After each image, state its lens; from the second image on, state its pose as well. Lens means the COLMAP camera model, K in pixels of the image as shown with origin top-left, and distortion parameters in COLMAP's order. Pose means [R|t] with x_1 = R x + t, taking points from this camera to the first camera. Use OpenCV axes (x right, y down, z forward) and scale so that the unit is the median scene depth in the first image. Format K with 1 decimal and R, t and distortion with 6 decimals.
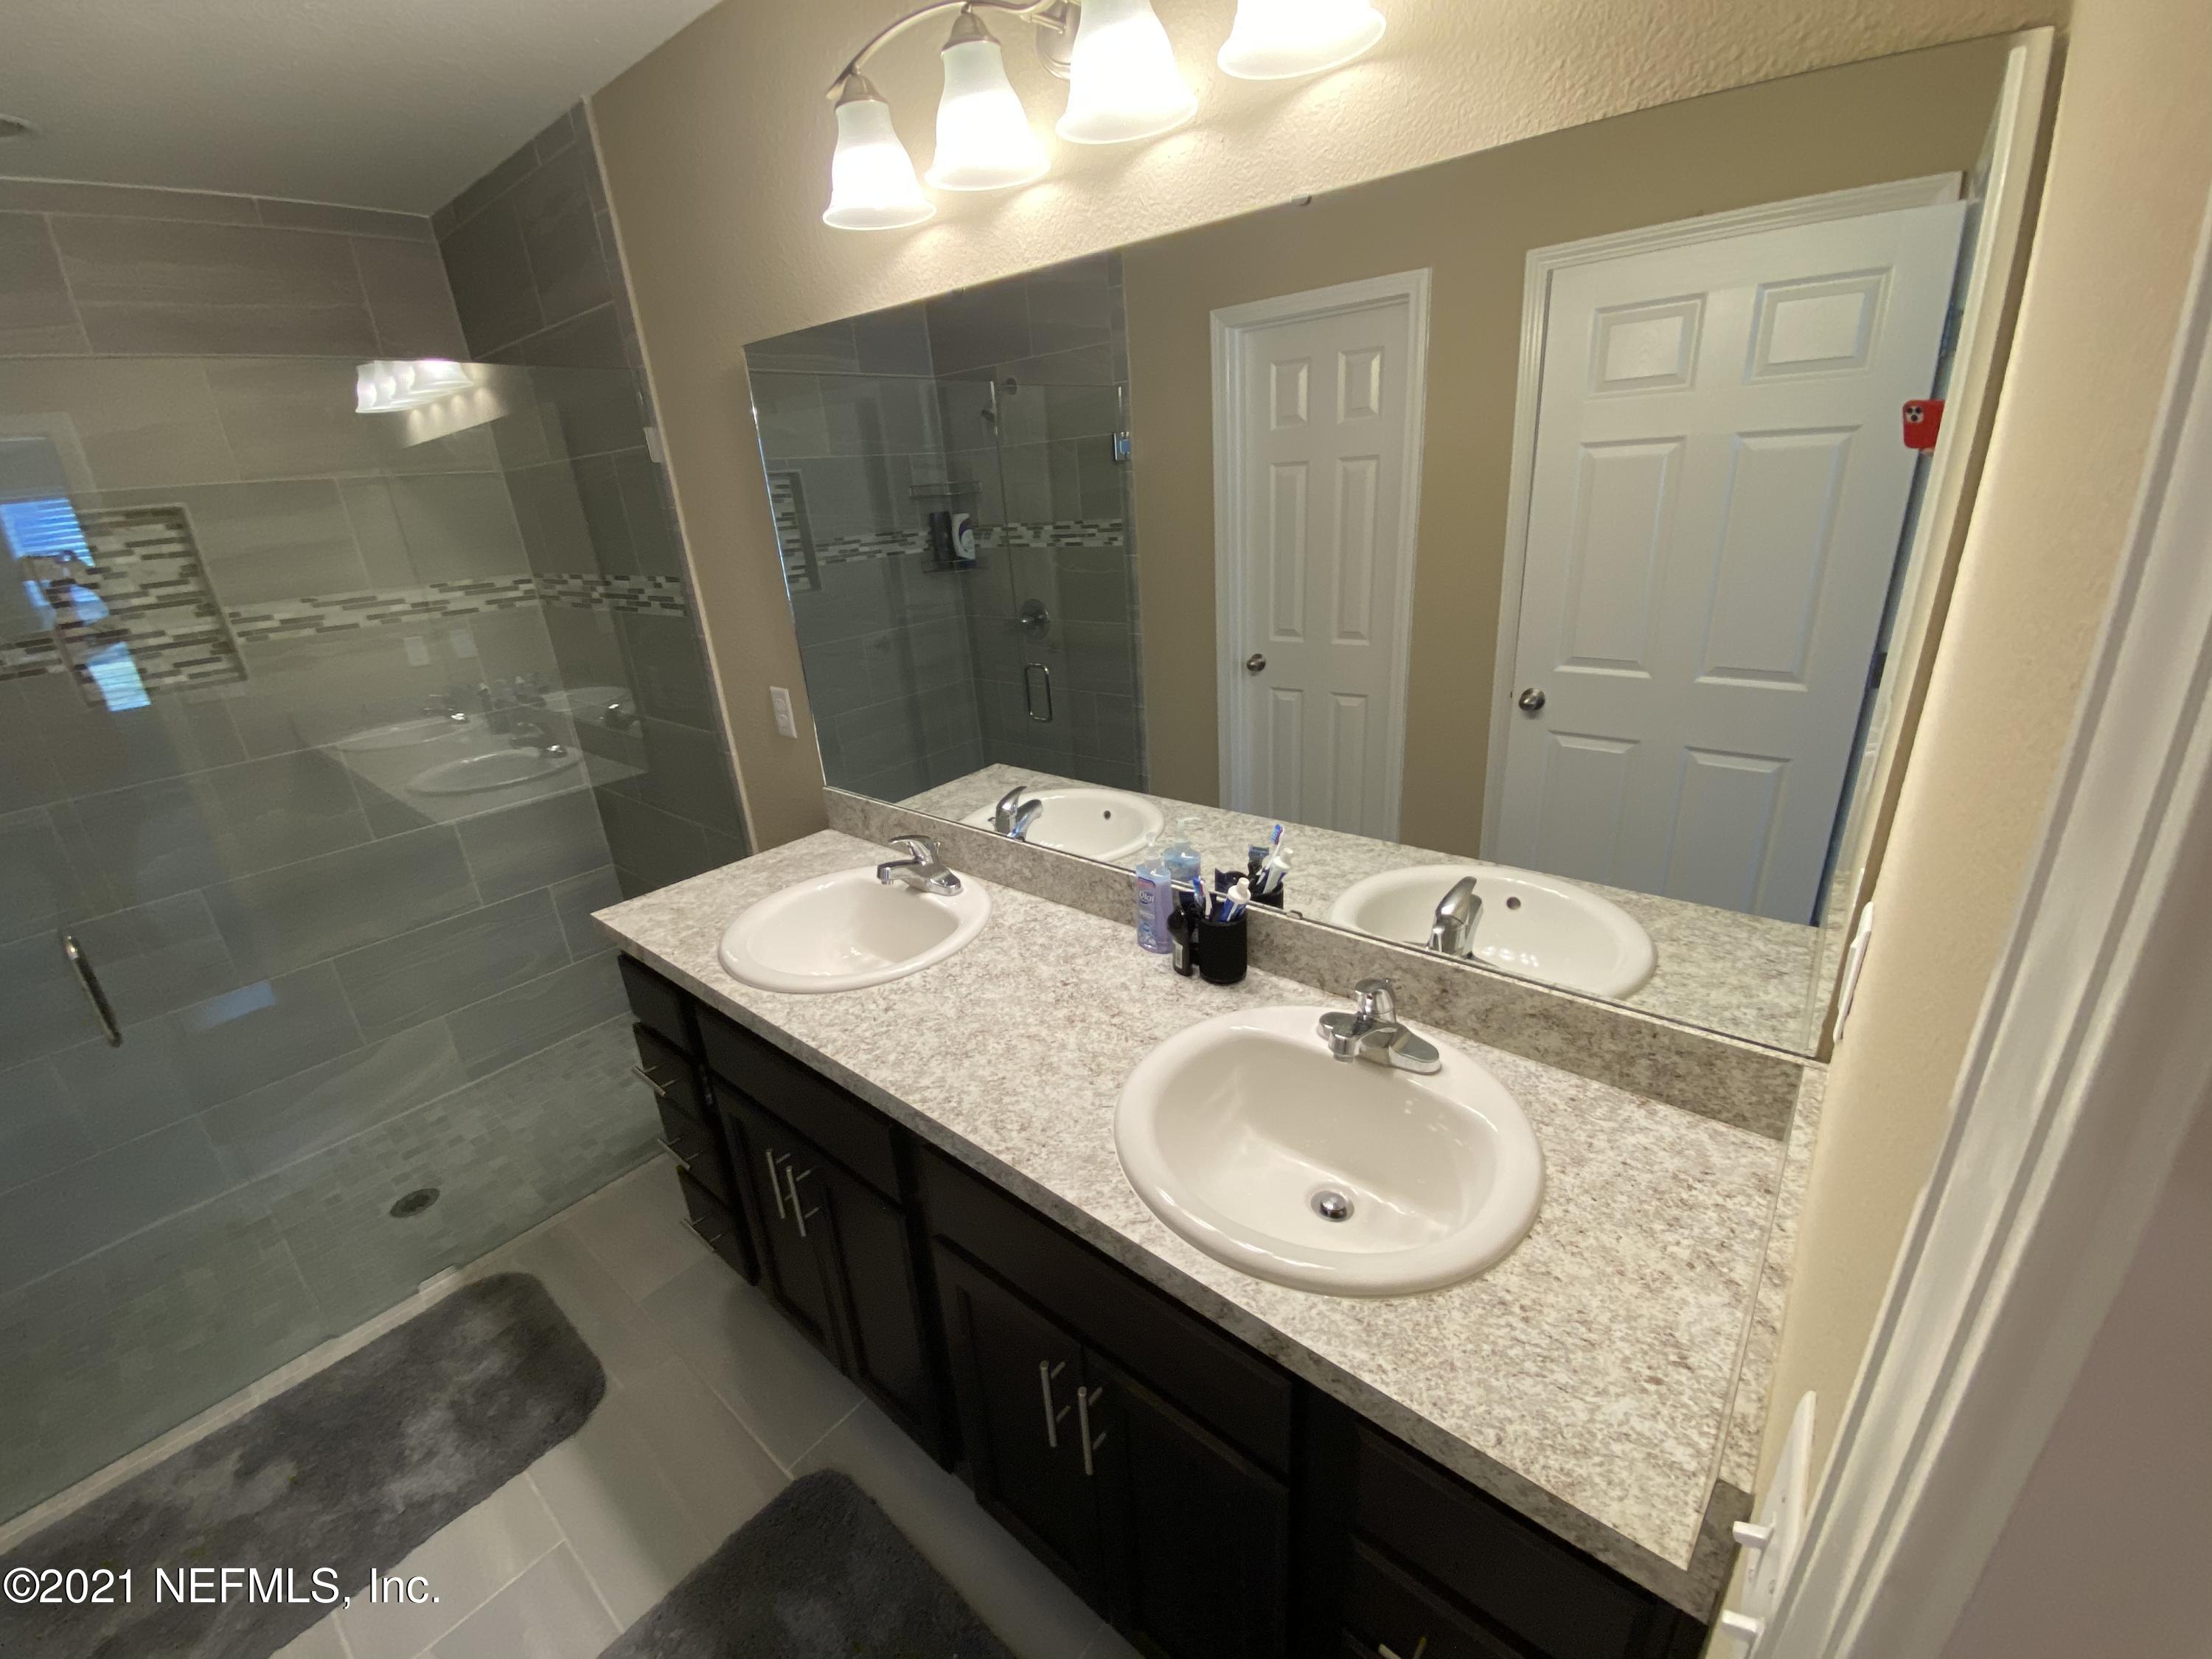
lens RADIAL K [[893.9, 0, 1106.0], [0, 893.9, 829.5], [0, 0, 1]] dist [0.015709, -0.019270]
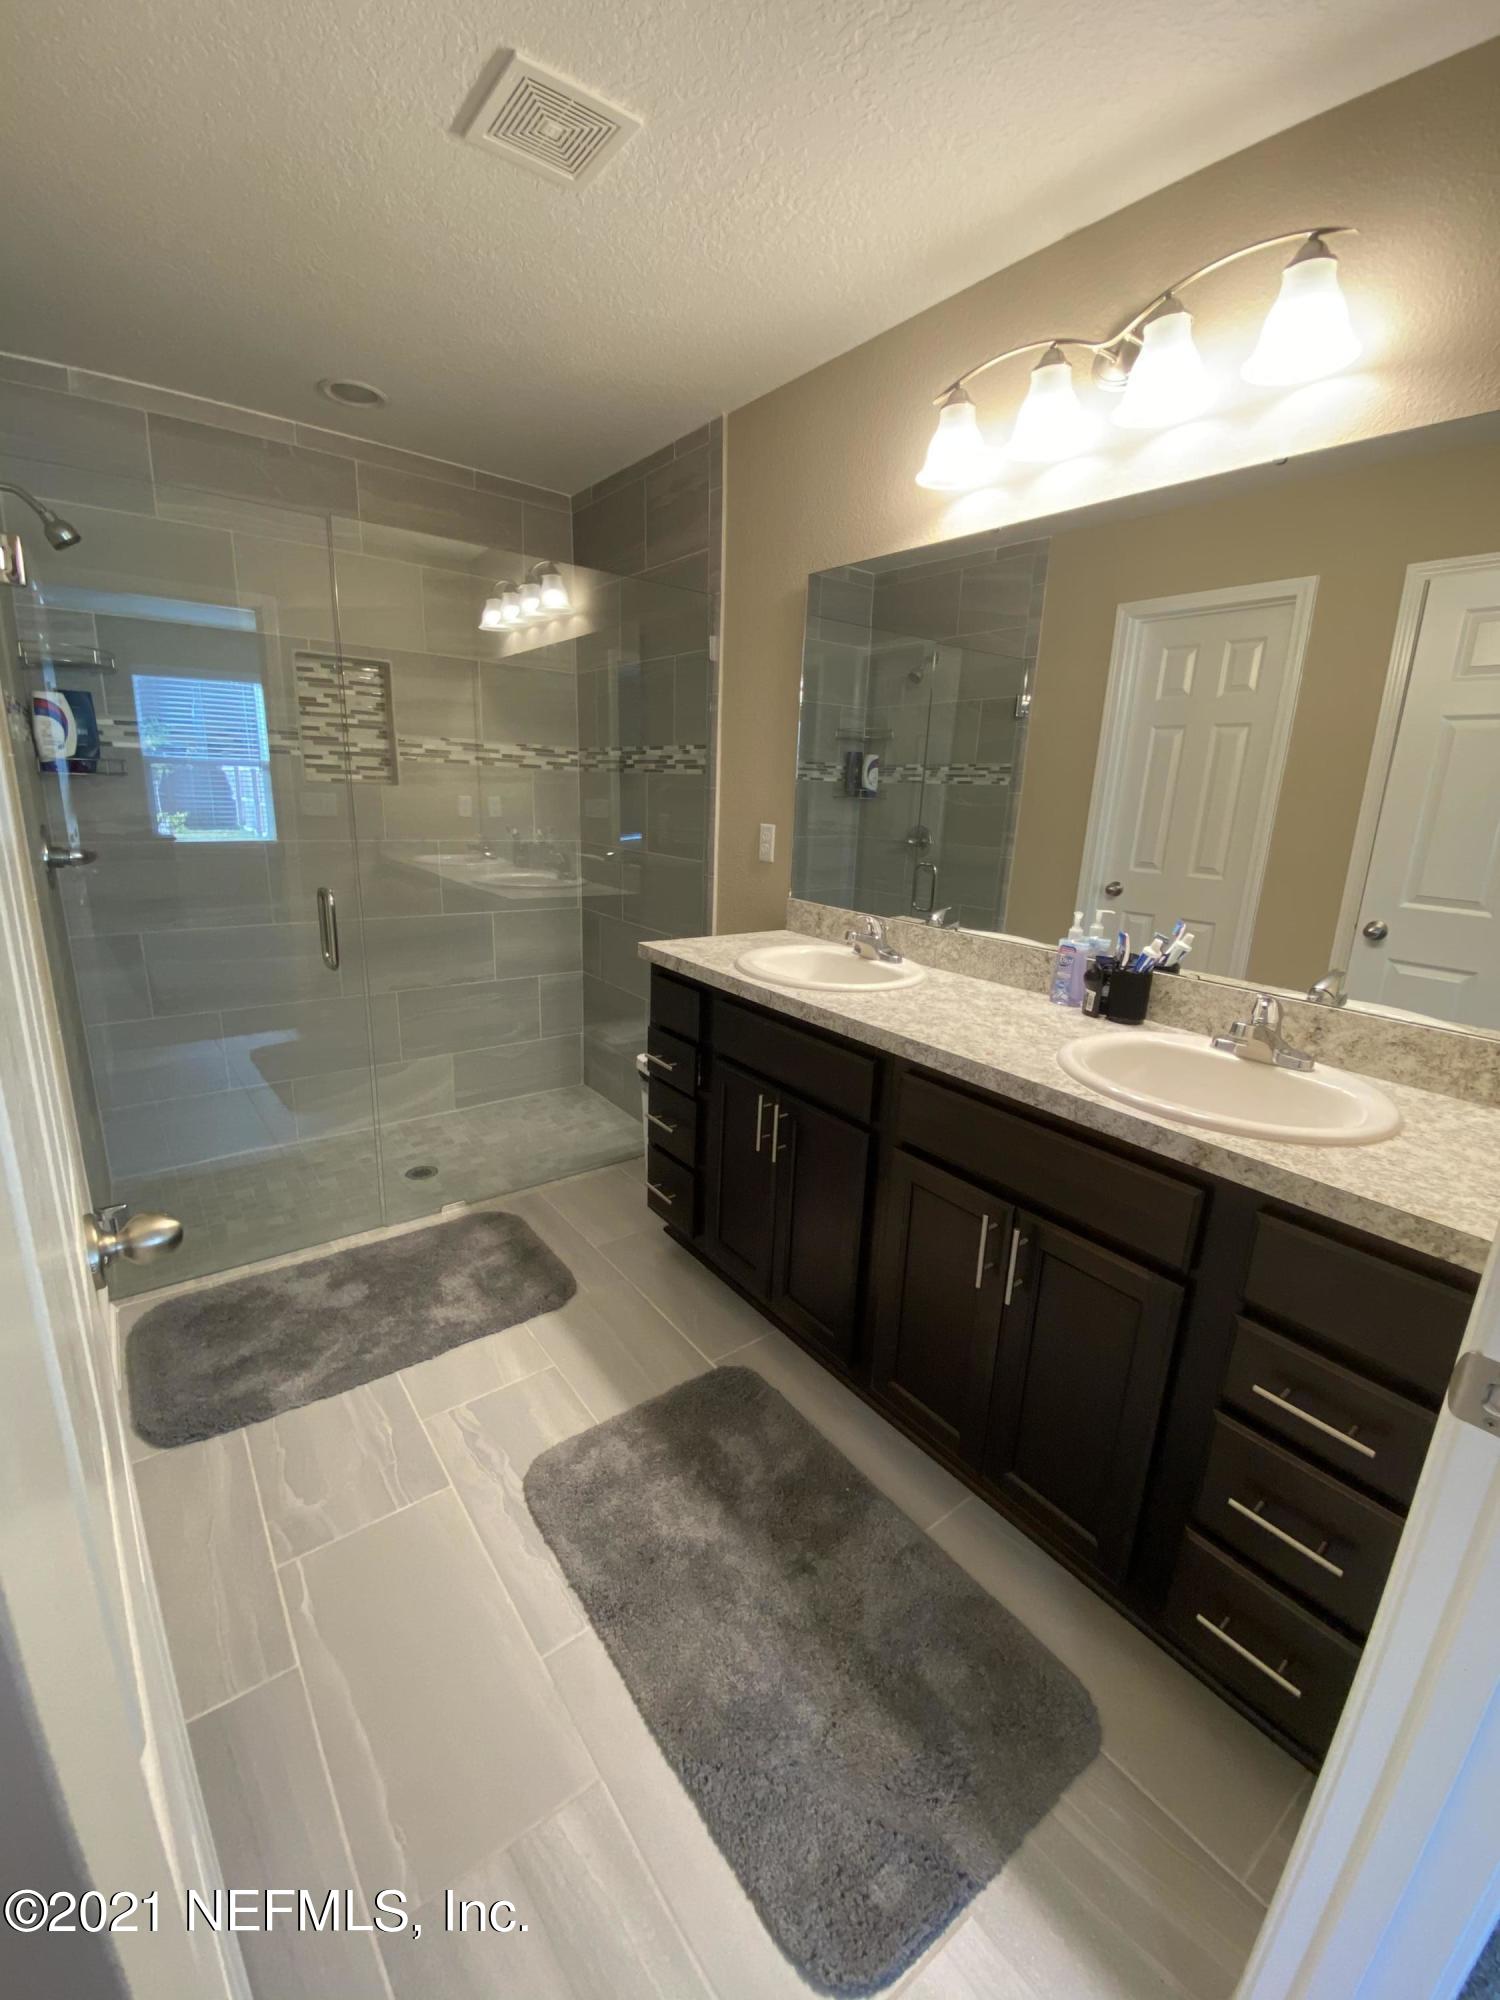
lens RADIAL K [[808.3, 0, 754.4], [0, 808.3, 999.1], [0, 0, 1]] dist [0.015709, -0.019270]
pose [[0.971453, 0.153877, -0.180559, -0.121651], [-0.172863, 0.980400, -0.094524, 0.220217], [0.162475, 0.123037, 0.979012, -0.171365]]
